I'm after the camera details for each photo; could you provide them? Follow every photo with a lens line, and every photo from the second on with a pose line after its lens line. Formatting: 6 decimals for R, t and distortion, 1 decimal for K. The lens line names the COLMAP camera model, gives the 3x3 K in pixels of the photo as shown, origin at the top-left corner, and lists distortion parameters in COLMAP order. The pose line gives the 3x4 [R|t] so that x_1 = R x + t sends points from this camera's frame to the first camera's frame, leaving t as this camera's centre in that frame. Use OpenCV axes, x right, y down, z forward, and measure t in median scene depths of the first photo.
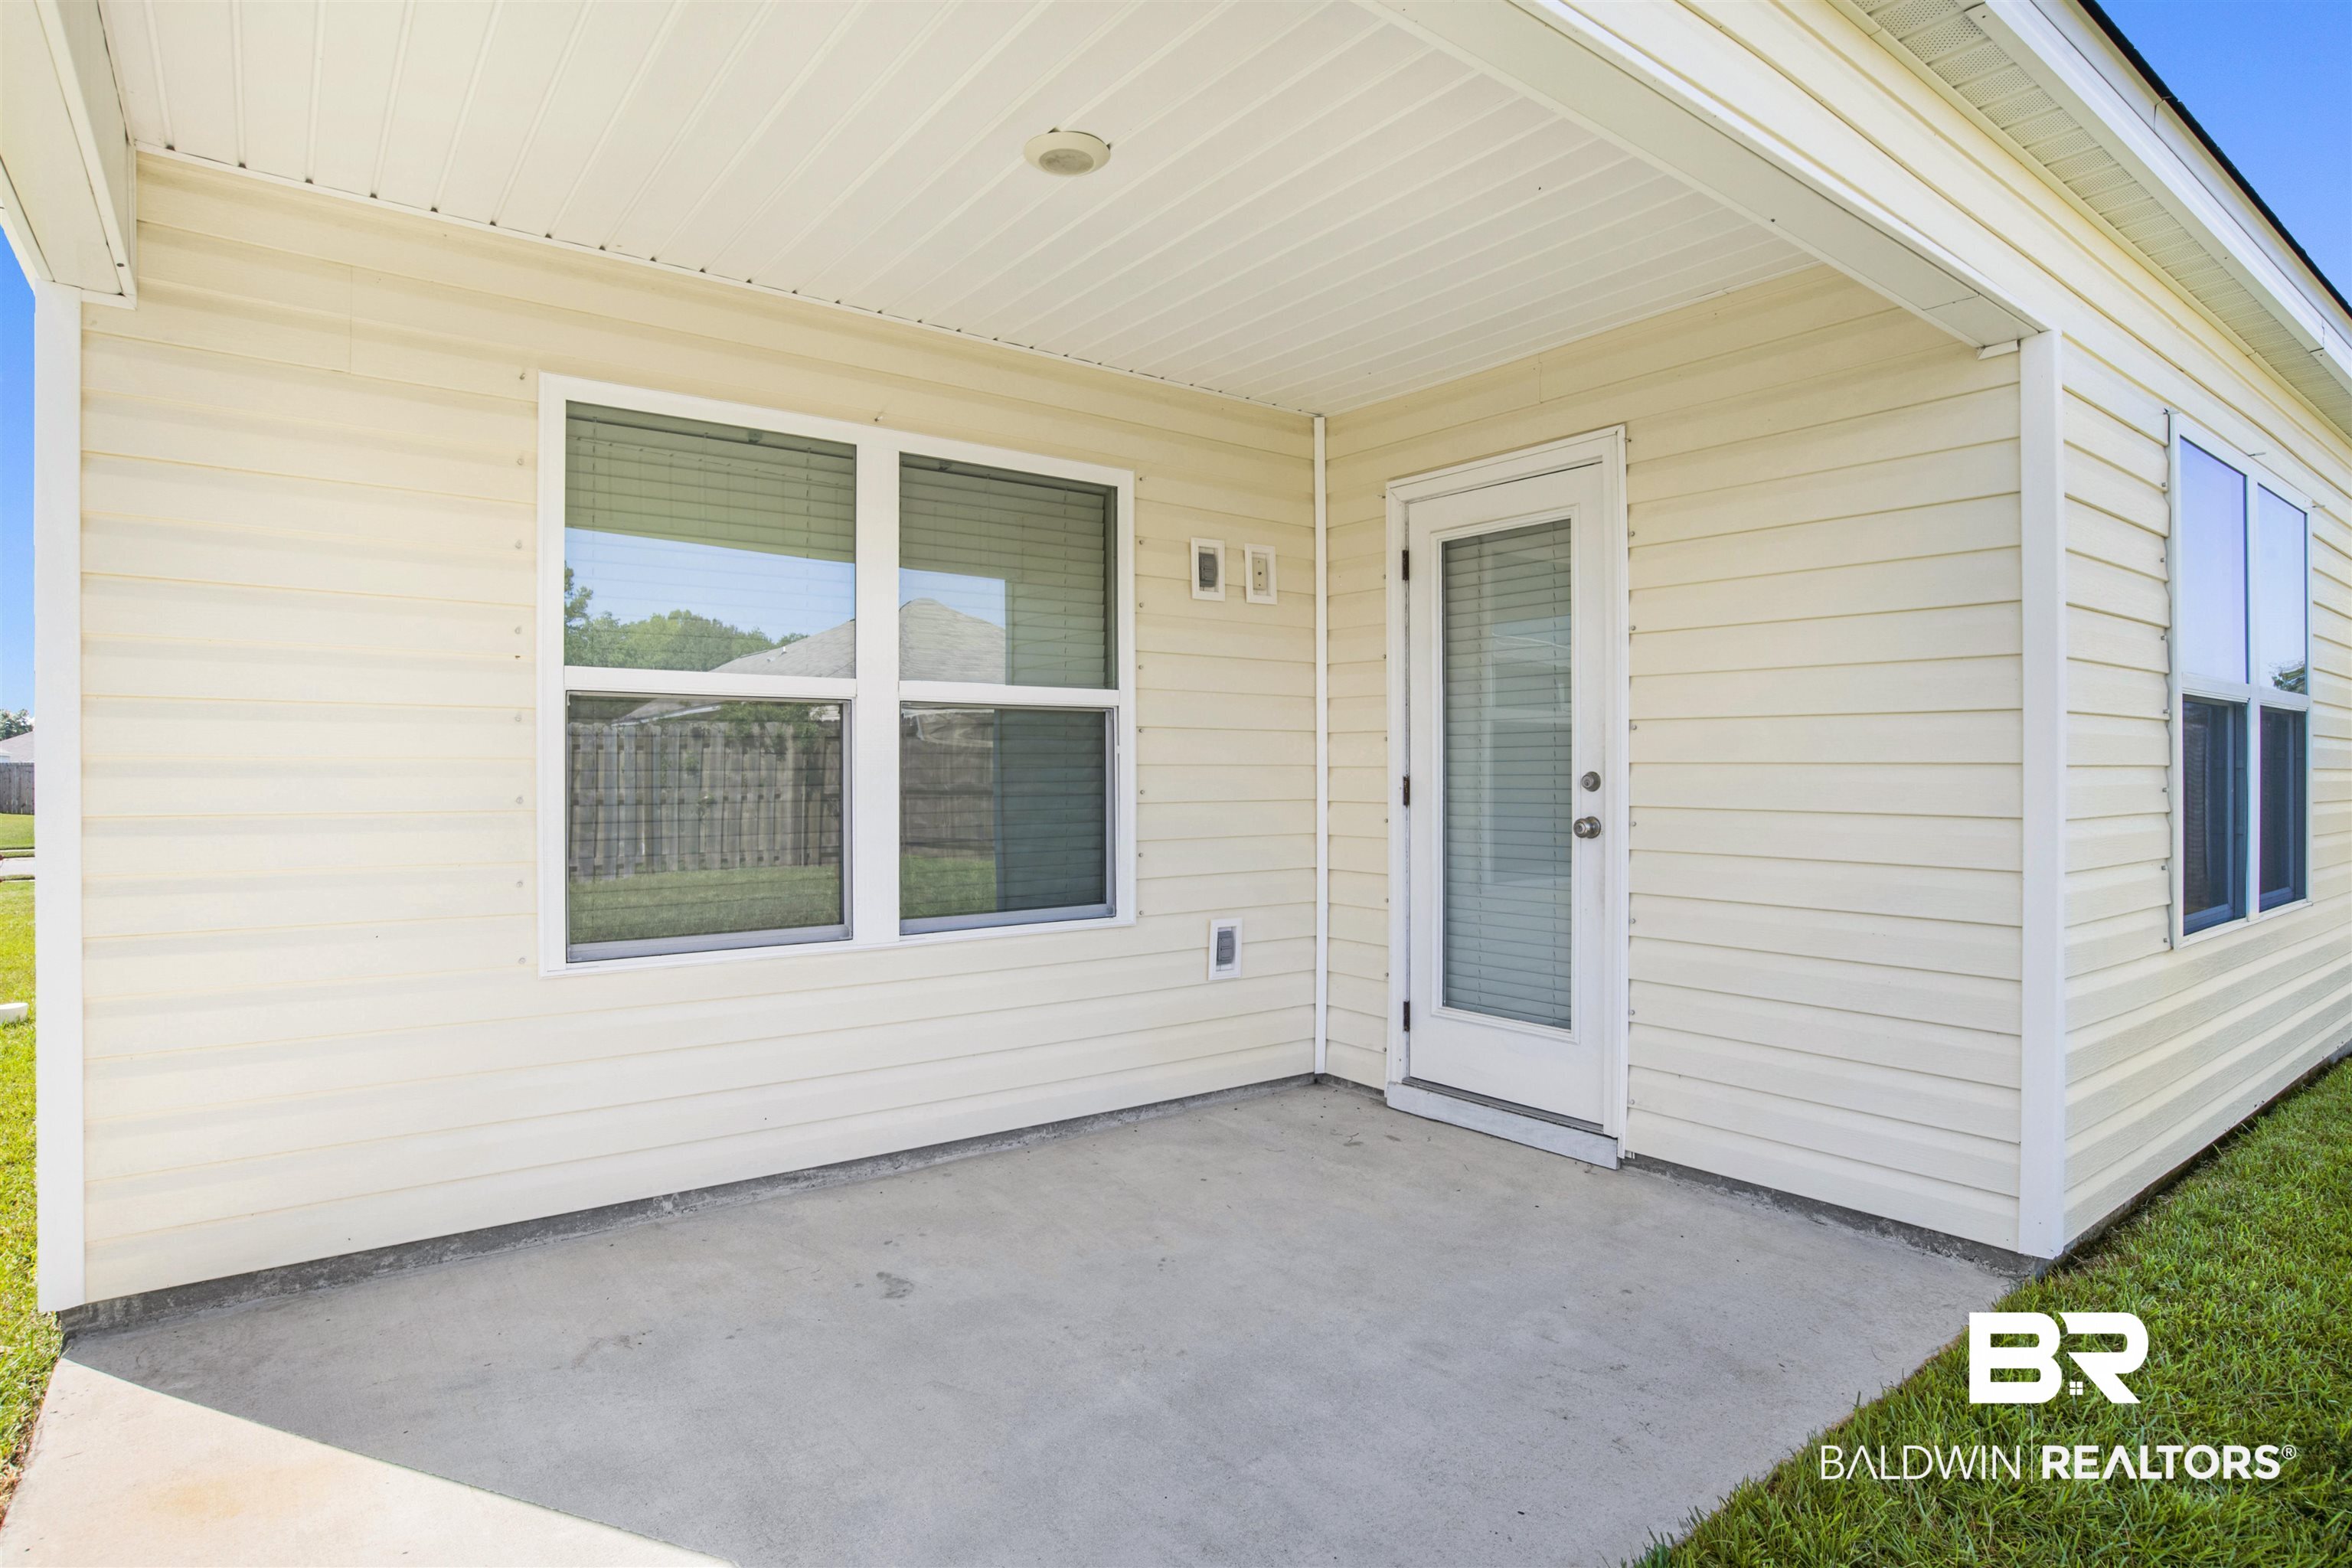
lens RADIAL K [[1254.6, 0, 1165.7], [0, 1254.6, 782.1], [0, 0, 1]] dist [-0.055882, 0.012444]
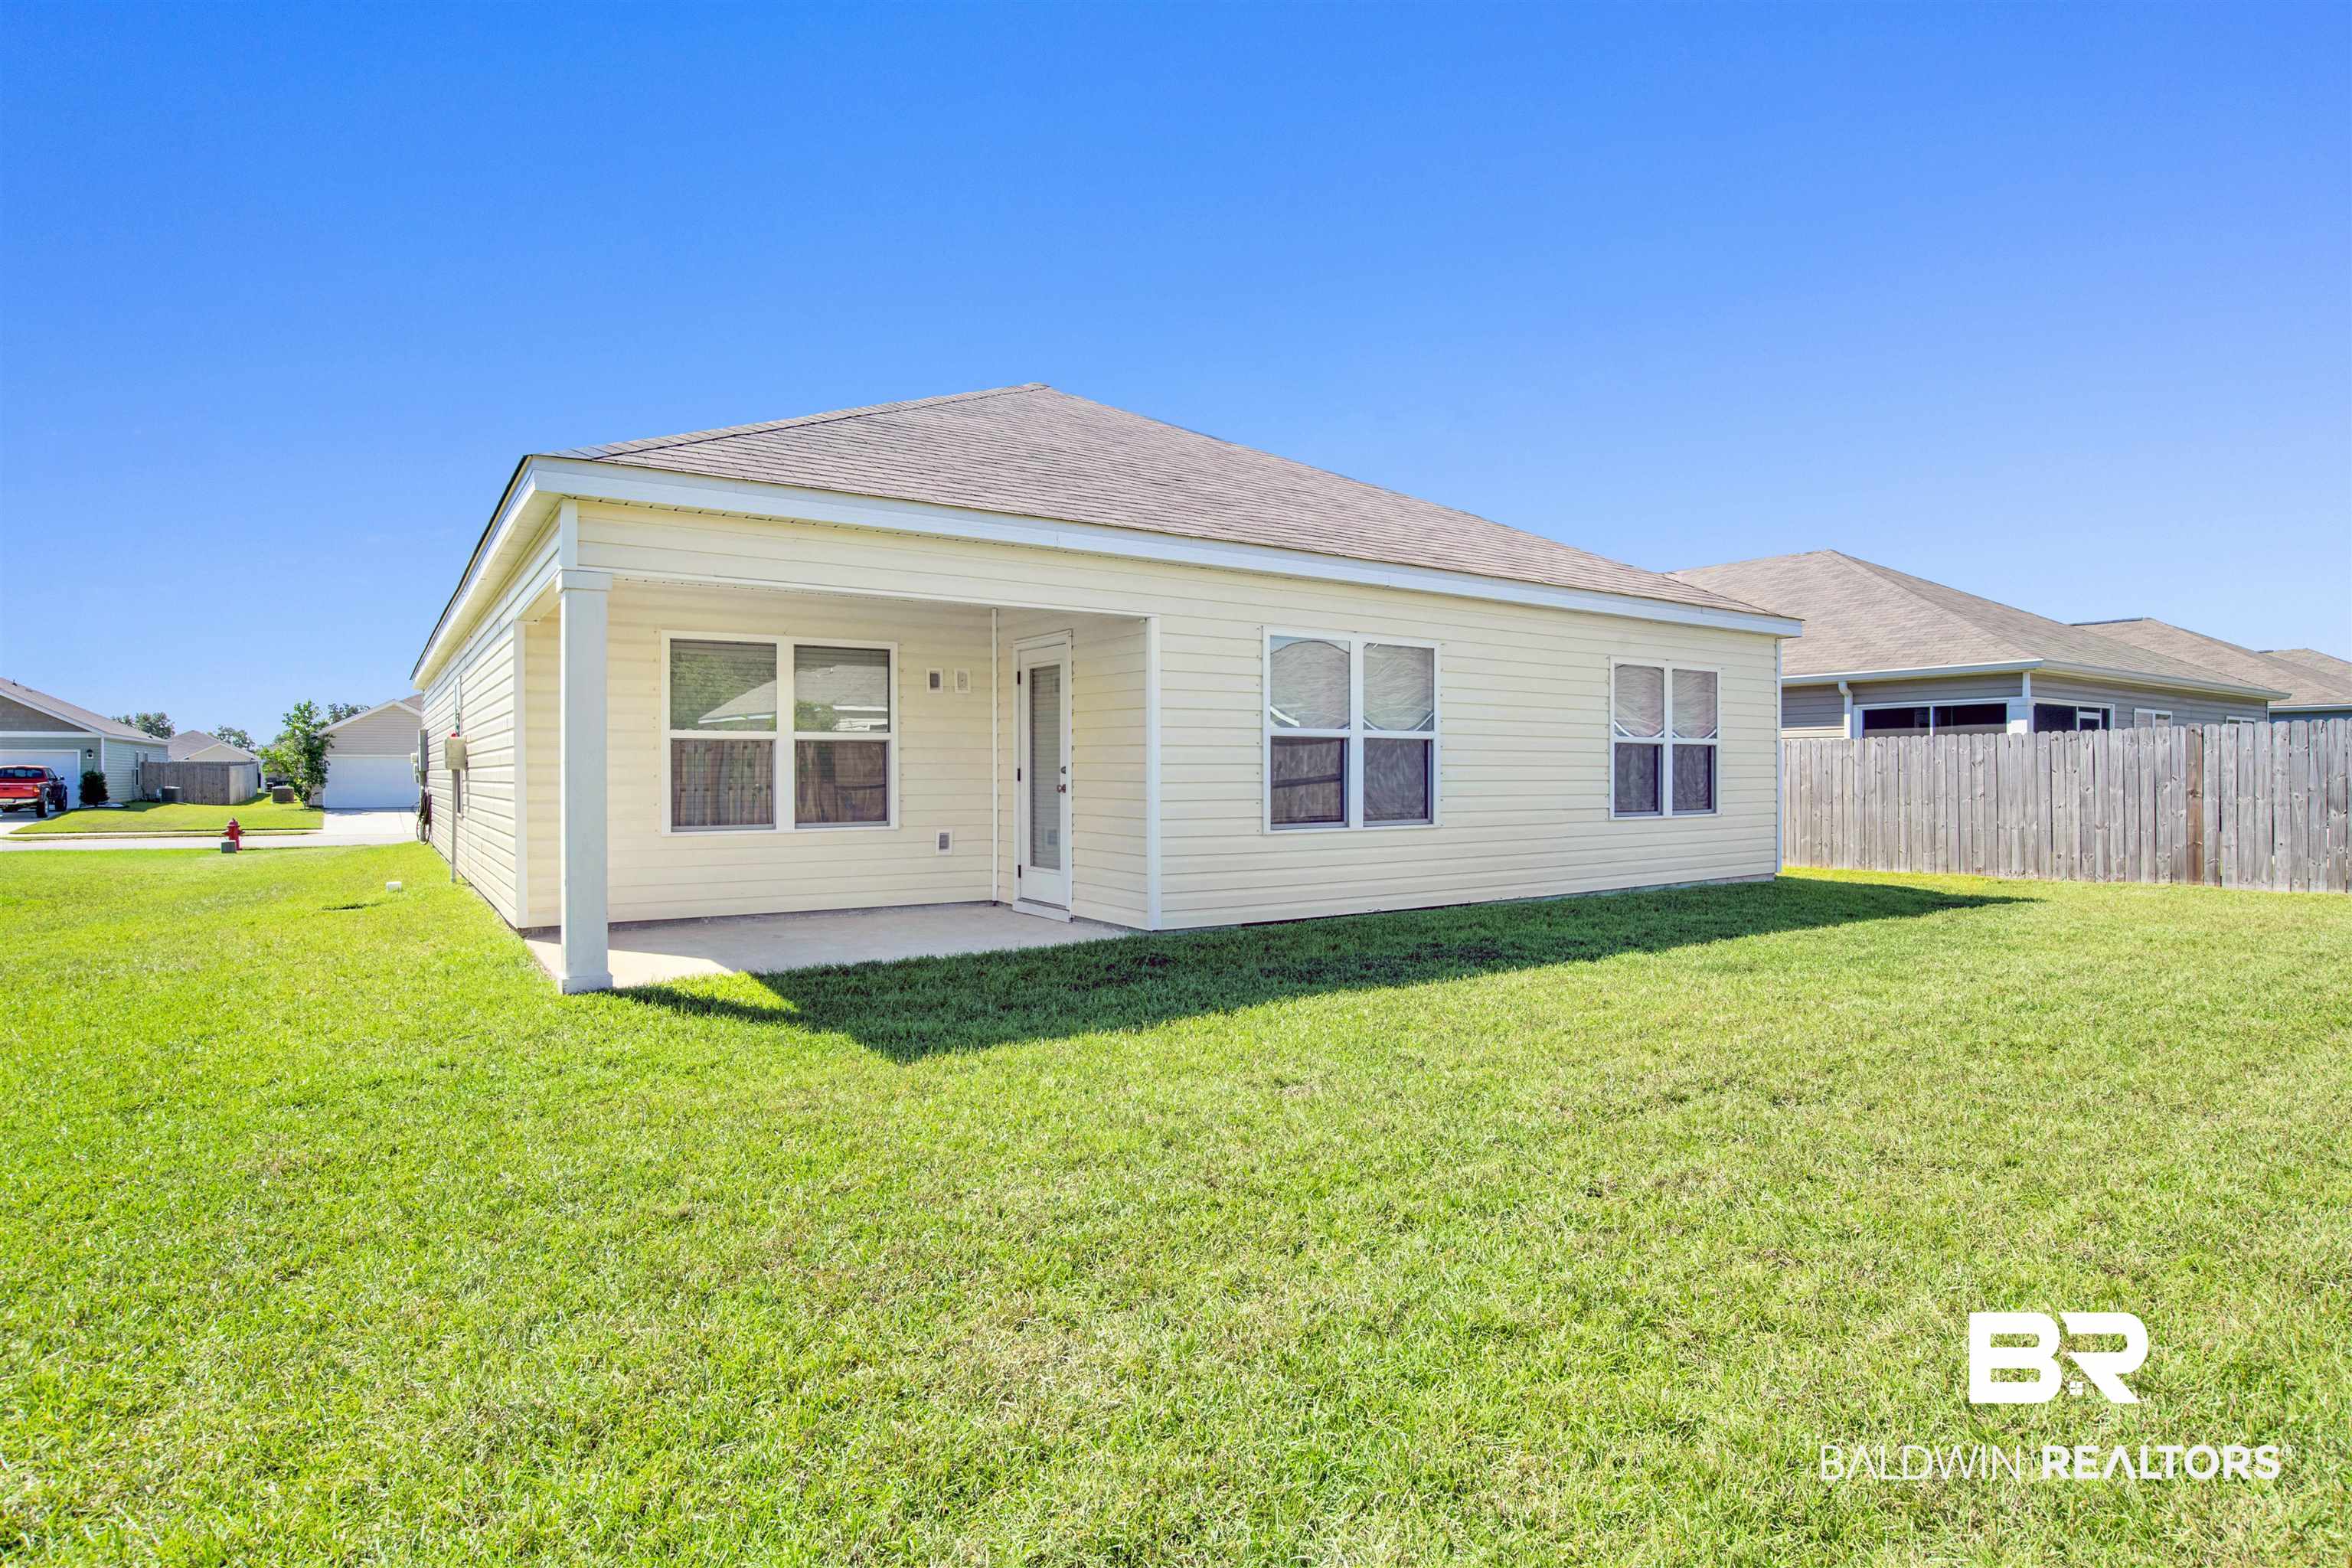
lens RADIAL K [[1254.6, 0, 1172.4], [0, 1254.6, 781.5], [0, 0, 1]] dist [-0.055882, 0.012444]
pose [[0.998134, 0.000009, -0.061056, 0.702906], [0.000239, 0.999992, 0.004052, 0.012266], [0.061056, -0.004059, 0.998126, -1.488333]]
